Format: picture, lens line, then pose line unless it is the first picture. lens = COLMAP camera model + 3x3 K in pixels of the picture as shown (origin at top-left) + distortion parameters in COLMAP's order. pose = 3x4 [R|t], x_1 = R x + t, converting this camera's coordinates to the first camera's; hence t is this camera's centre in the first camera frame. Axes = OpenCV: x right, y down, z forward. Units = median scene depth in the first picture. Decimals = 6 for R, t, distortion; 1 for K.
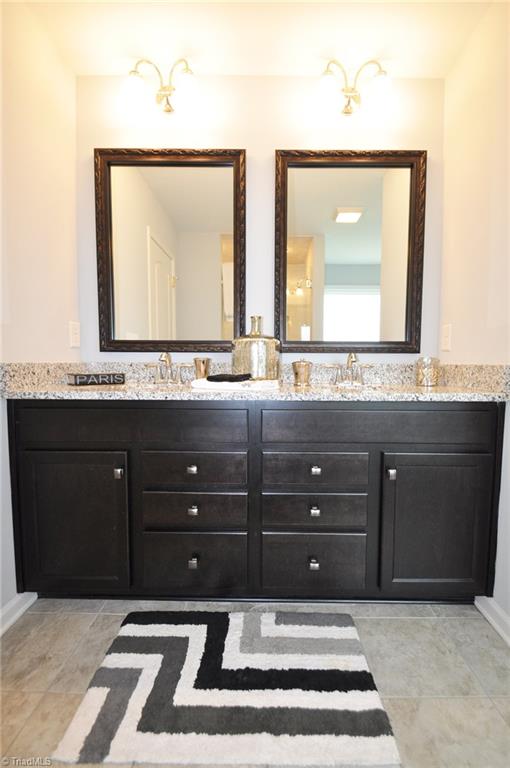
lens RADIAL K [[341.1, 0, 255.0], [0, 341.1, 384.0], [0, 0, 1]] dist [0.002570, -0.011246]
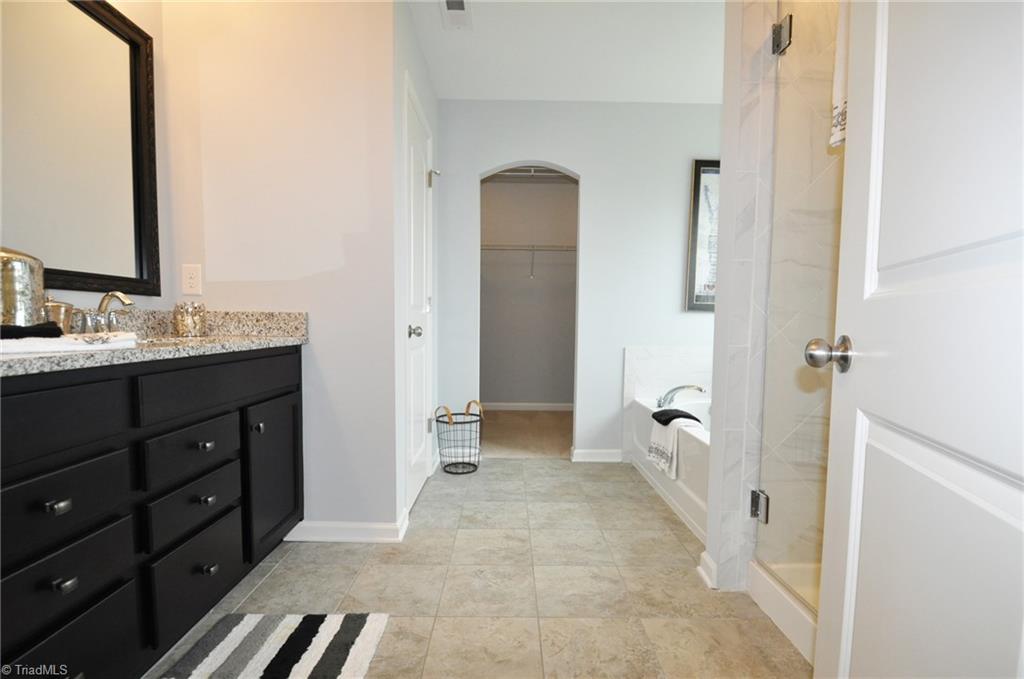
lens RADIAL K [[479.6, 0, 512.2], [0, 479.6, 343.2], [0, 0, 1]] dist [-0.032801, -0.000551]
pose [[-0.023826, -0.046825, 0.998619, -0.882632], [0.047770, 0.997708, 0.047922, 0.004812], [-0.998574, 0.048846, -0.021534, 0.323384]]
